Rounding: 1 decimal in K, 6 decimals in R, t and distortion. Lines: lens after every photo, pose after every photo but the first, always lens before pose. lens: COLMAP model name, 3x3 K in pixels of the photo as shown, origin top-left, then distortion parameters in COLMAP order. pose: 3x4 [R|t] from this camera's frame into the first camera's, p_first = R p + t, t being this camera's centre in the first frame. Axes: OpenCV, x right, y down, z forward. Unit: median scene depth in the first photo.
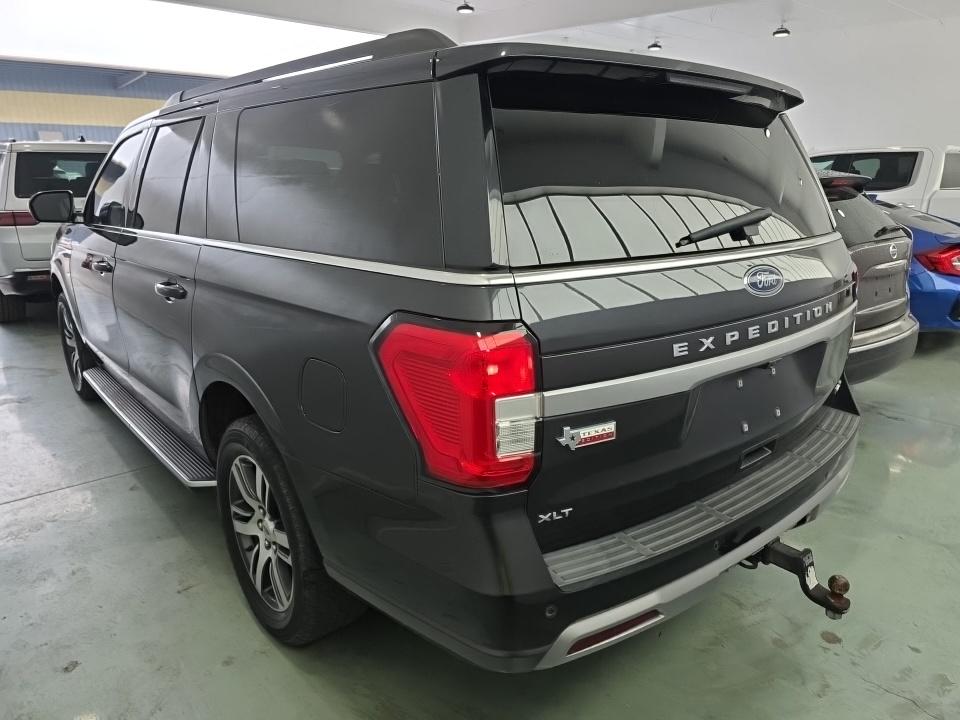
lens RADIAL K [[634.0, 0, 488.5], [0, 634.0, 366.6], [0, 0, 1]] dist [0.060931, -0.054269]
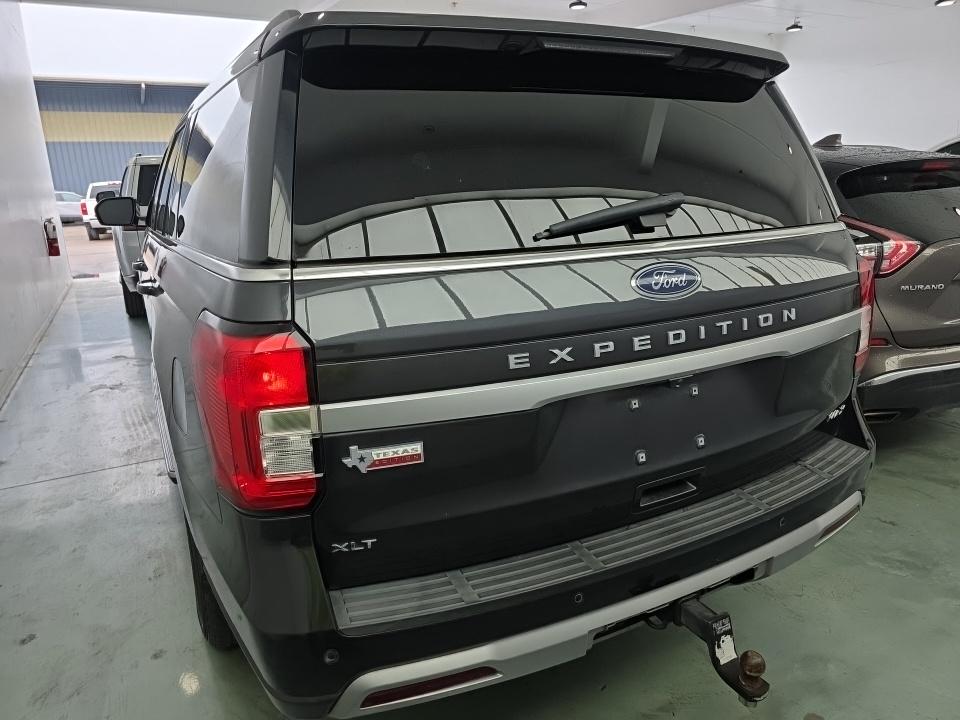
lens RADIAL K [[635.7, 0, 480.0], [0, 635.7, 360.0], [0, 0, 1]] dist [0.060978, -0.055803]
pose [[0.975461, 0.032569, -0.217752, 0.387669], [-0.035480, 0.999326, -0.009470, -0.016549], [0.217296, 0.016963, 0.975958, 0.147503]]
